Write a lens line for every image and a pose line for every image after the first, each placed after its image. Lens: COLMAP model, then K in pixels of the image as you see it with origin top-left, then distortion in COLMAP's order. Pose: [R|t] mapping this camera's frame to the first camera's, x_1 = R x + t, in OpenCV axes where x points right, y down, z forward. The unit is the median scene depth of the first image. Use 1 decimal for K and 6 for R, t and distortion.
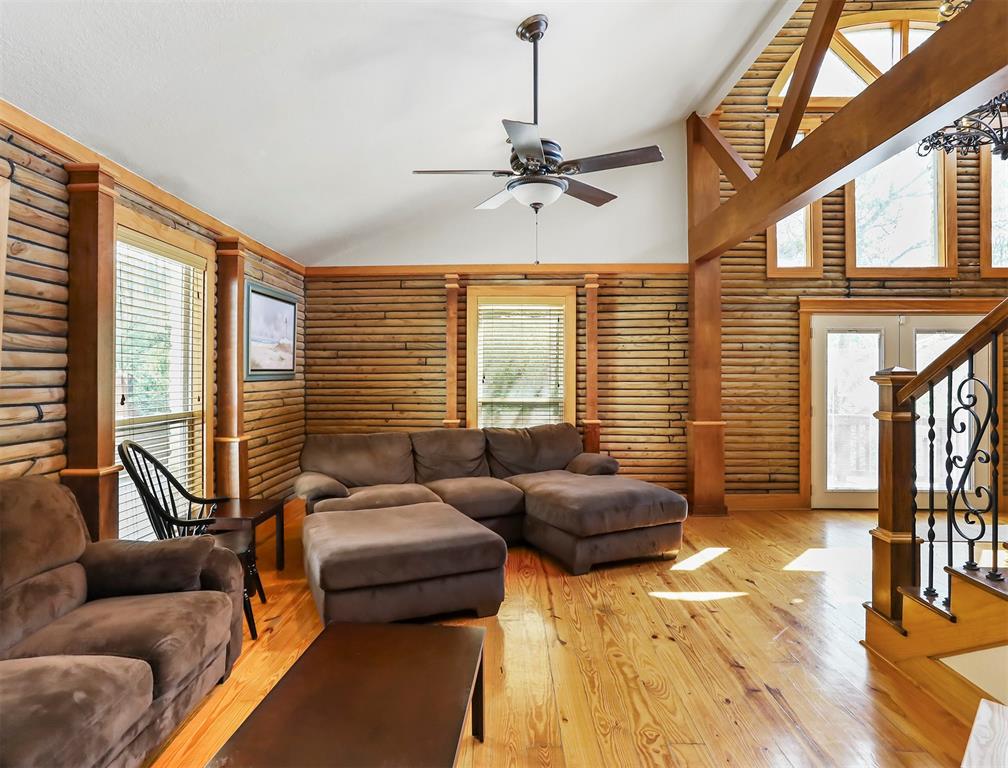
lens RADIAL K [[565.4, 0, 494.1], [0, 565.4, 383.5], [0, 0, 1]] dist [-0.056785, 0.038035]
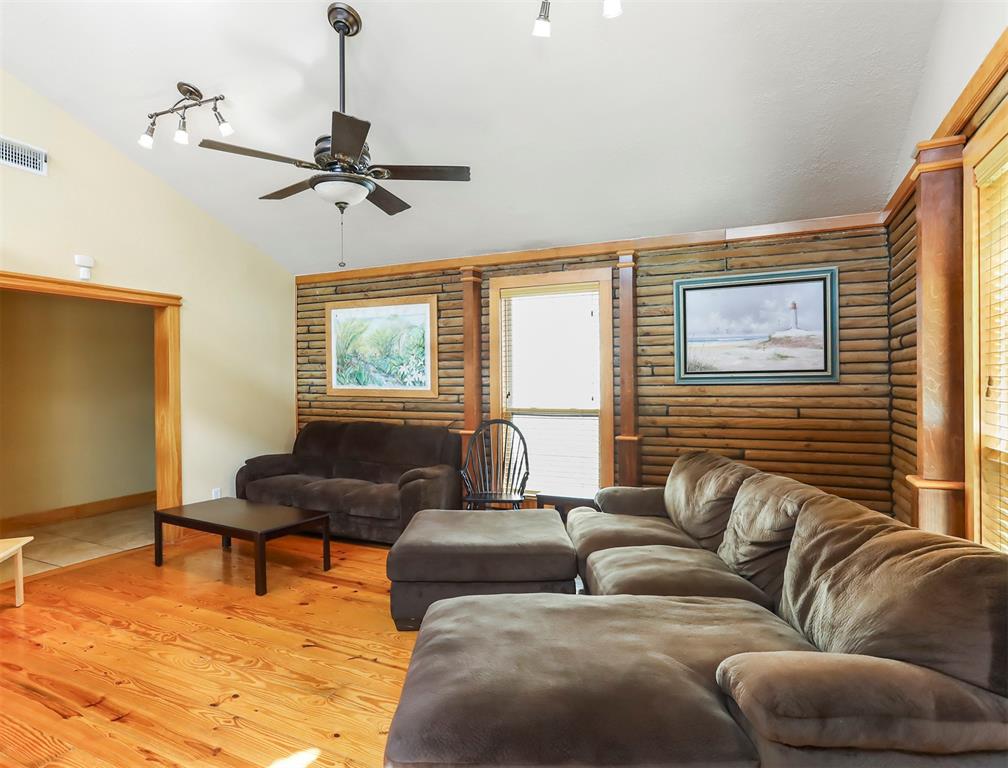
lens RADIAL K [[565.4, 0, 494.1], [0, 565.4, 383.5], [0, 0, 1]] dist [-0.056785, 0.038035]
pose [[-0.419289, 0.007139, -0.907825, 0.816314], [-0.005486, 0.999931, 0.010398, -0.019383], [0.907836, 0.009340, -0.419221, 1.583610]]
